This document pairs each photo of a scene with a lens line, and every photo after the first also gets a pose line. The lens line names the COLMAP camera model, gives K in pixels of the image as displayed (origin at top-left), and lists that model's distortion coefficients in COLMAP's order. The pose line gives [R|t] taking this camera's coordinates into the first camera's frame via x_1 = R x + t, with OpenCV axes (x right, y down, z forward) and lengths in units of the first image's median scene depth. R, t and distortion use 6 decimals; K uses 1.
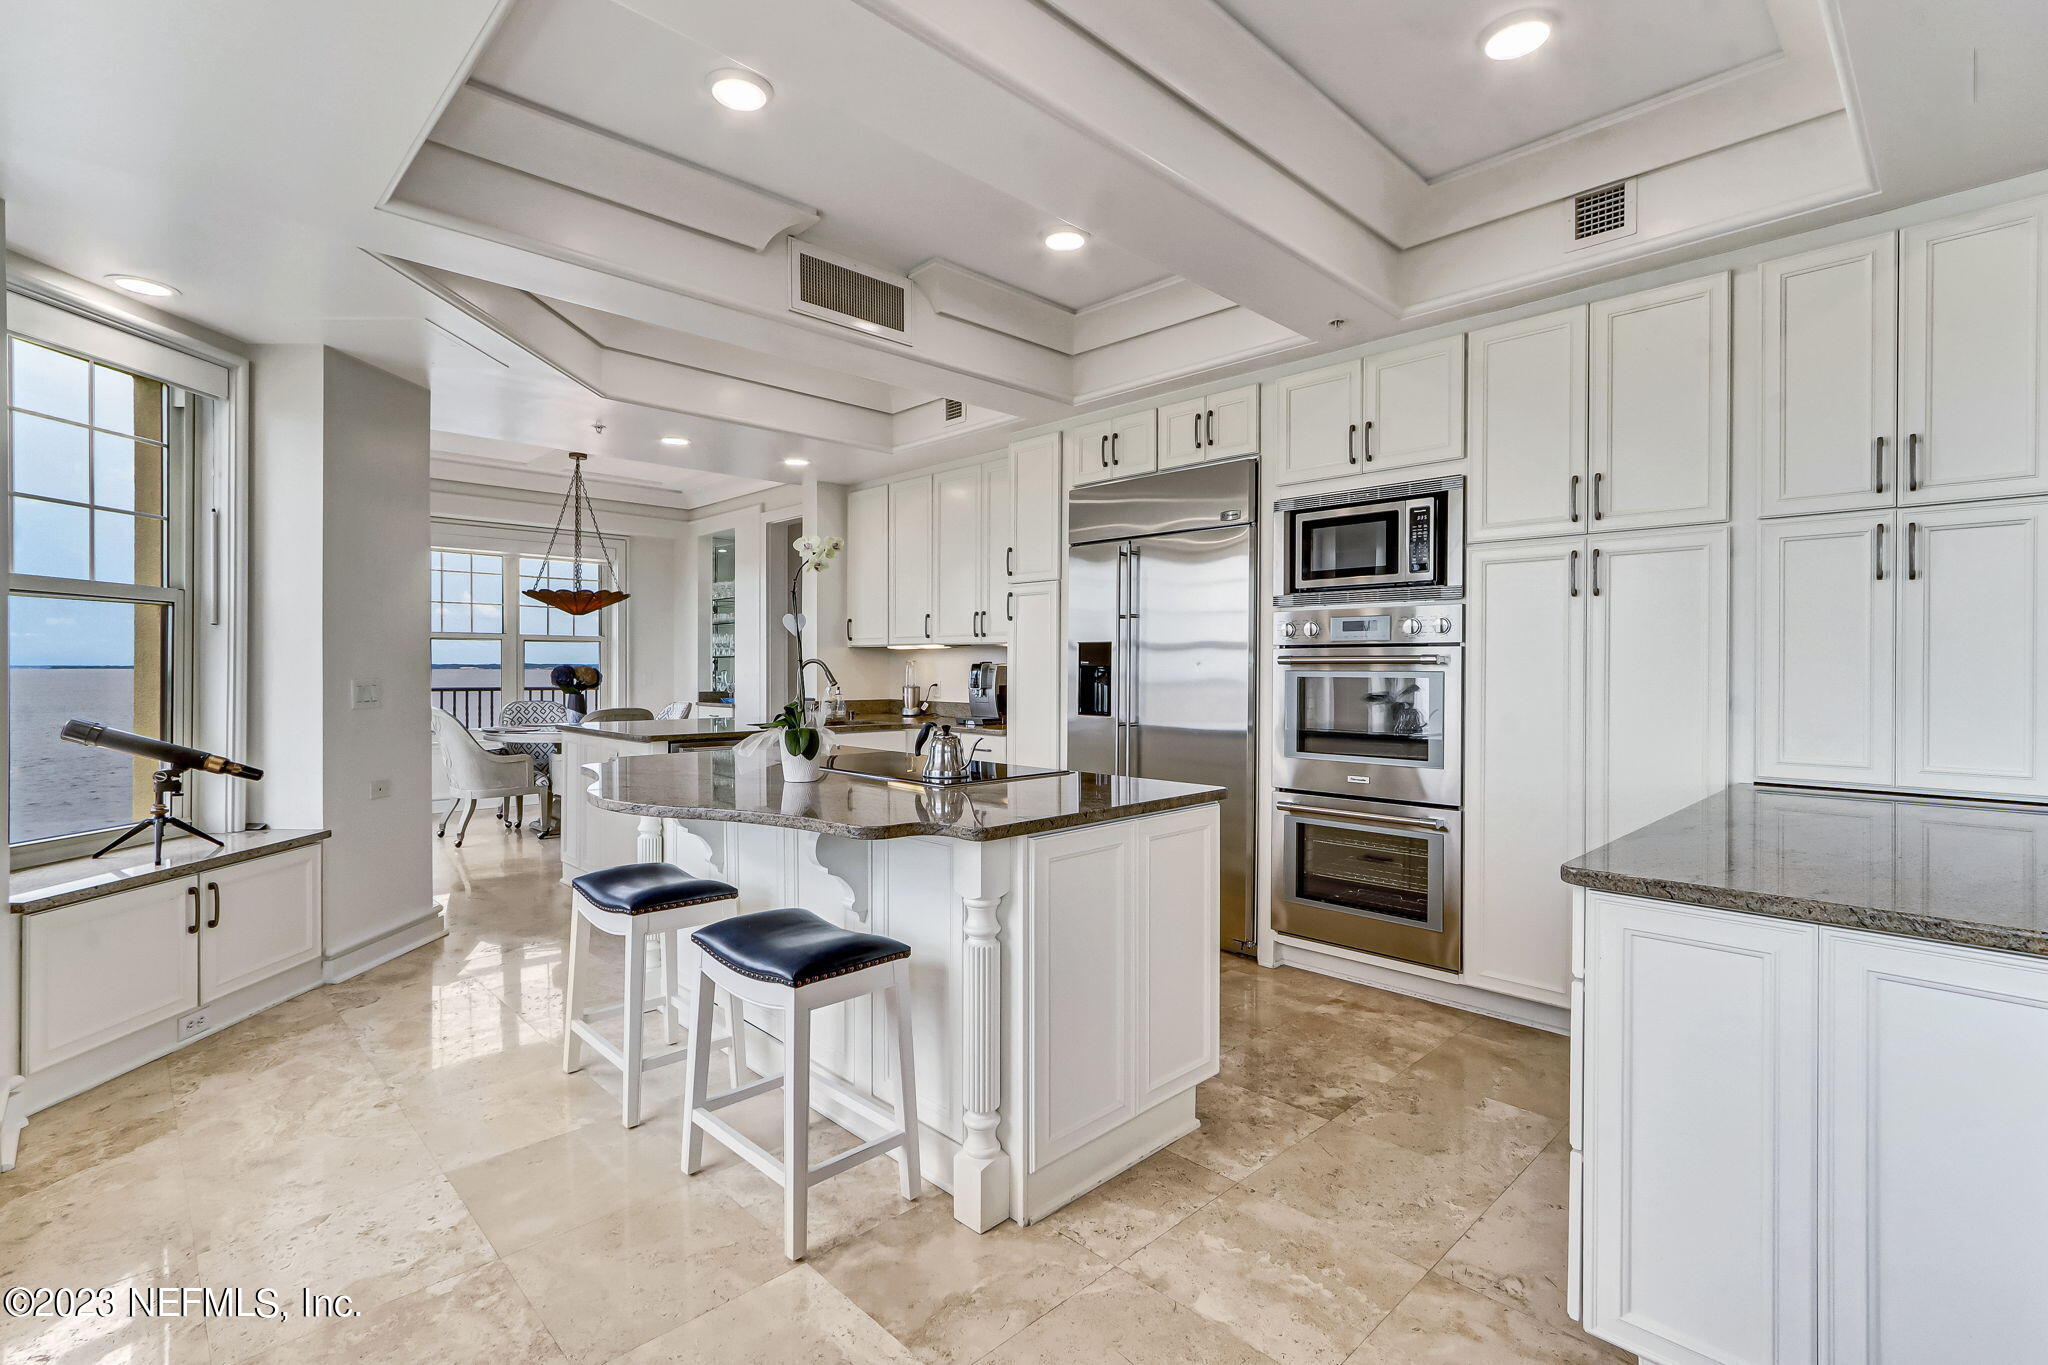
lens RADIAL K [[950.6, 0, 1013.2], [0, 950.6, 674.0], [0, 0, 1]] dist [0.000520, 0.000147]
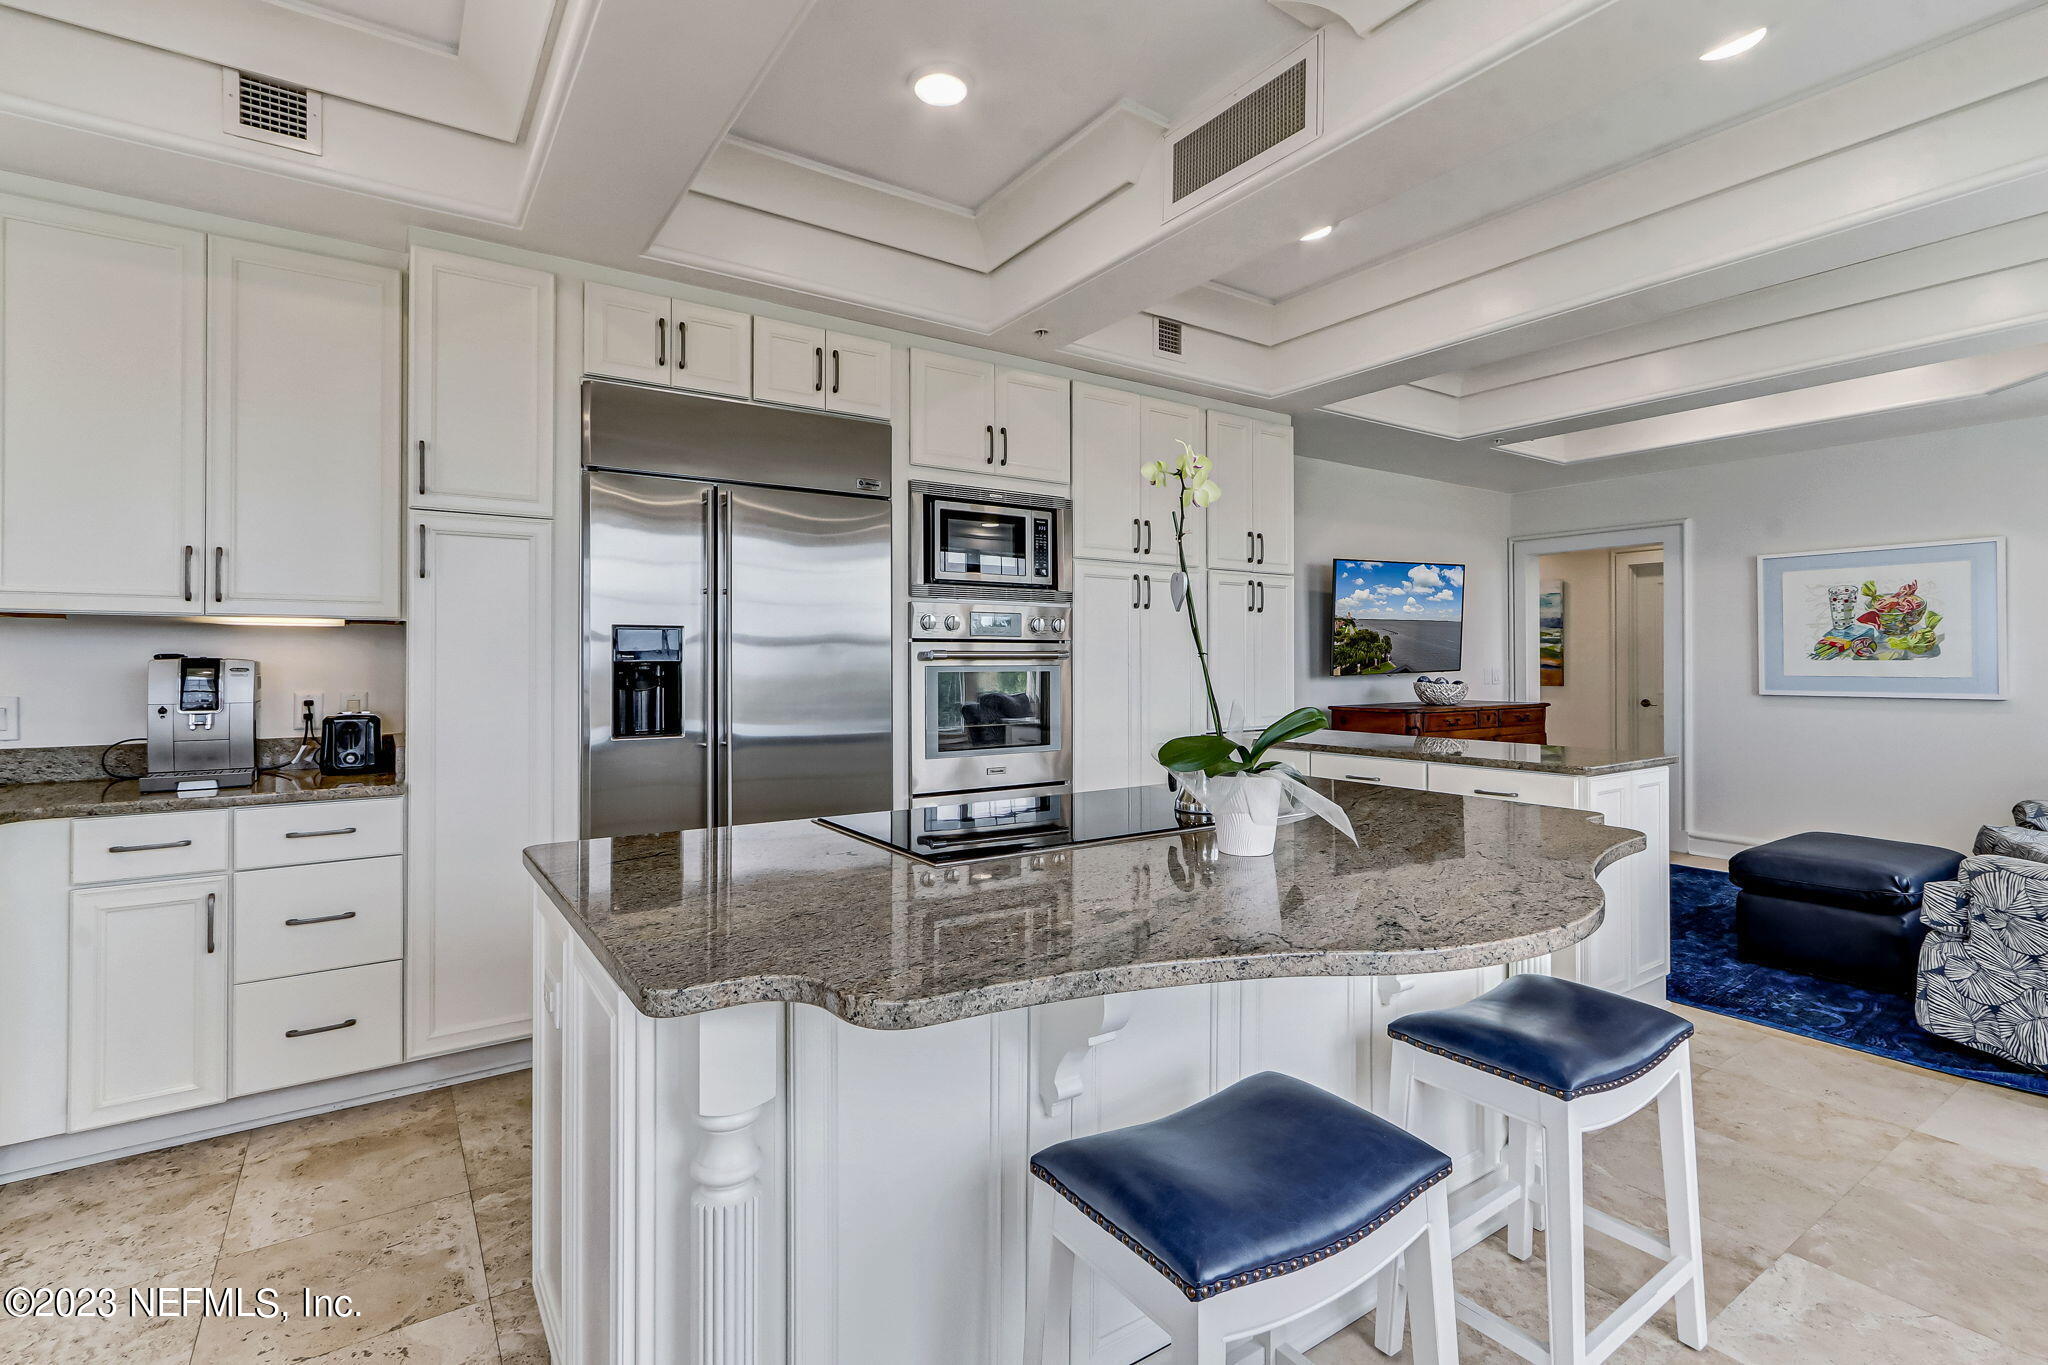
lens RADIAL K [[953.3, 0, 1008.3], [0, 953.3, 661.4], [0, 0, 1]] dist [-0.001276, 0.000392]
pose [[0.174535, -0.007541, 0.984622, -0.617000], [0.005924, 0.999961, 0.006608, -0.012709], [-0.984633, 0.004679, 0.174573, 0.751402]]
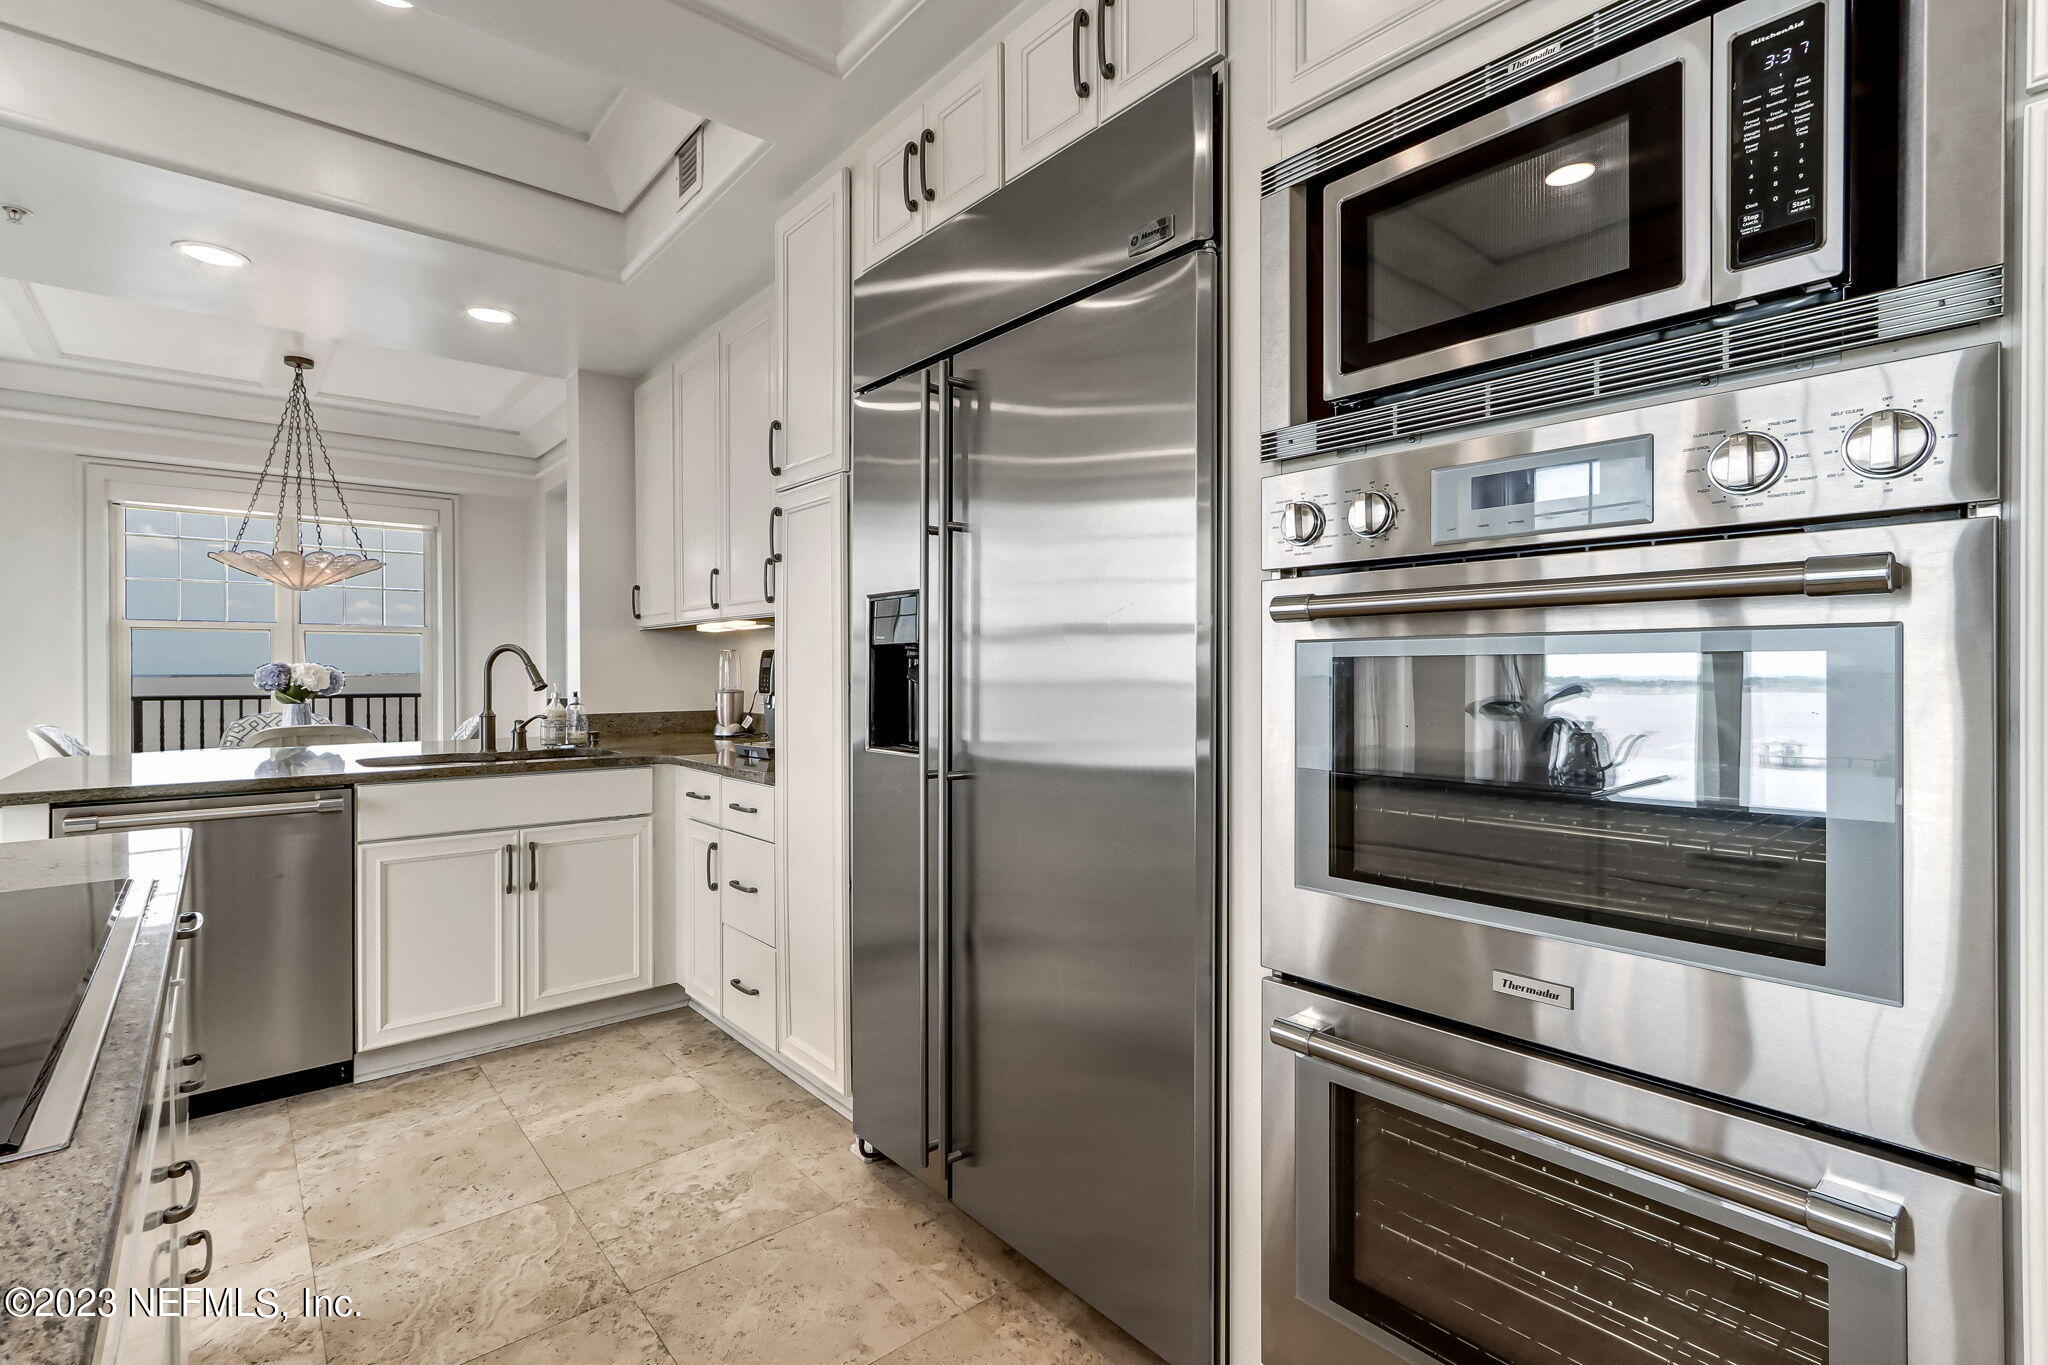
lens RADIAL K [[914.4, 0, 1034.0], [0, 914.4, 675.9], [0, 0, 1]] dist [-0.000678, -0.007480]
pose [[0.998774, -0.007380, -0.048954, 0.204631], [0.007391, 0.999973, 0.000037, 0.008374], [0.048952, -0.000398, 0.998801, 0.654448]]
